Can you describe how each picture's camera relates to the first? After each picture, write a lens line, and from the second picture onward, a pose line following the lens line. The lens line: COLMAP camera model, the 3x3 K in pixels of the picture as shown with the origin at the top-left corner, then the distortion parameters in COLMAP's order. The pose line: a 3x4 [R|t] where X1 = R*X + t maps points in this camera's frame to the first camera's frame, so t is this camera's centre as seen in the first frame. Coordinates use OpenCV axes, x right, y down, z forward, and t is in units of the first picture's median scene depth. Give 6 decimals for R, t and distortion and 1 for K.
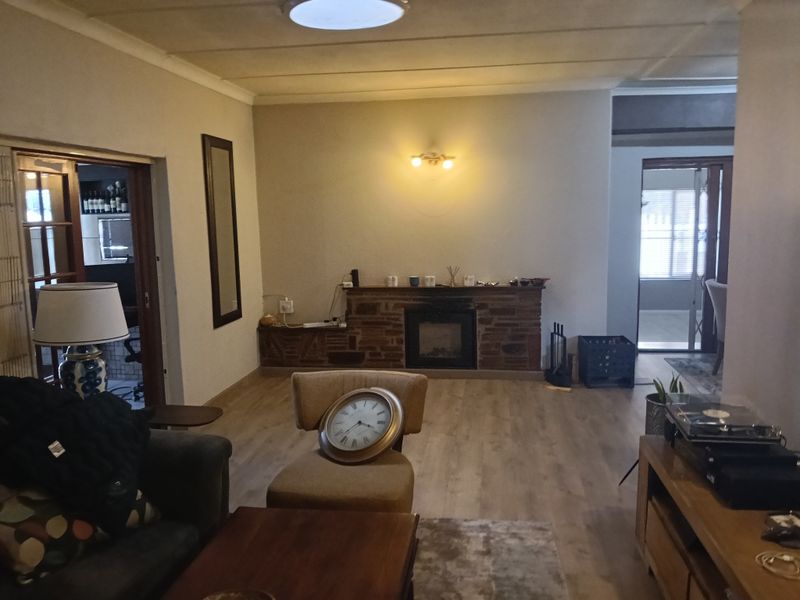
lens RADIAL K [[652.8, 0, 400.0], [0, 652.8, 300.0], [0, 0, 1]] dist [0.065635, -0.131110]
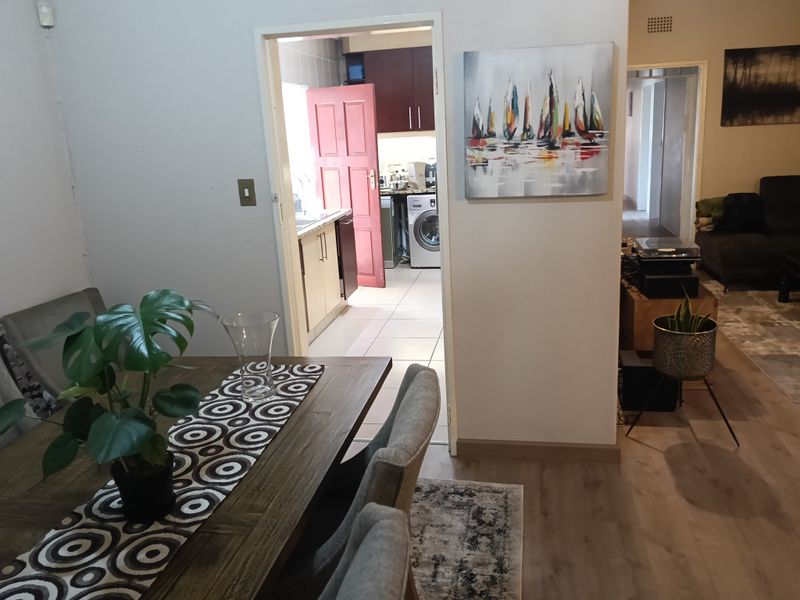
lens RADIAL K [[652.8, 0, 400.0], [0, 652.8, 300.0], [0, 0, 1]] dist [0.065635, -0.131110]
pose [[-0.995996, 0.066006, 0.060297, 0.674679], [0.083832, 0.923874, 0.373402, -0.229053], [-0.031060, 0.376962, -0.925708, 1.653473]]
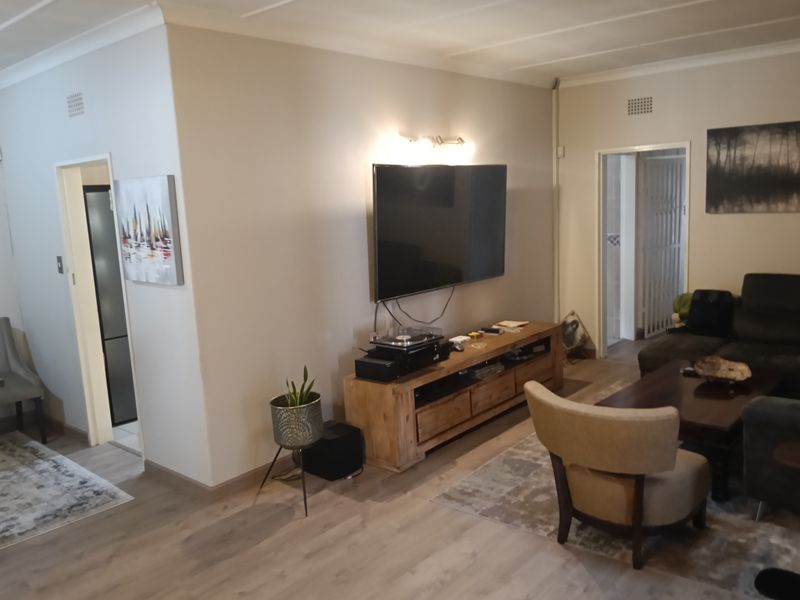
lens RADIAL K [[652.8, 0, 400.0], [0, 652.8, 300.0], [0, 0, 1]] dist [0.065635, -0.131110]
pose [[-0.837005, -0.021371, 0.546778, -0.271750], [0.136827, 0.959320, 0.246950, -0.219118], [-0.529813, 0.281512, -0.800031, 1.533988]]
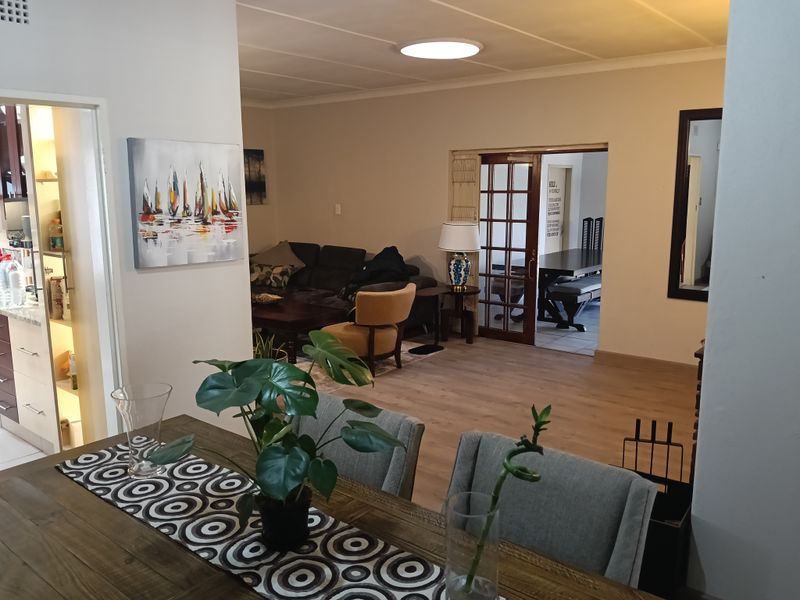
lens RADIAL K [[652.8, 0, 400.0], [0, 652.8, 300.0], [0, 0, 1]] dist [0.065635, -0.131110]
pose [[-0.523362, 0.171043, -0.834767, 1.134203], [-0.096956, 0.961331, 0.257763, -0.251696], [0.846577, 0.215839, -0.486541, 1.586781]]
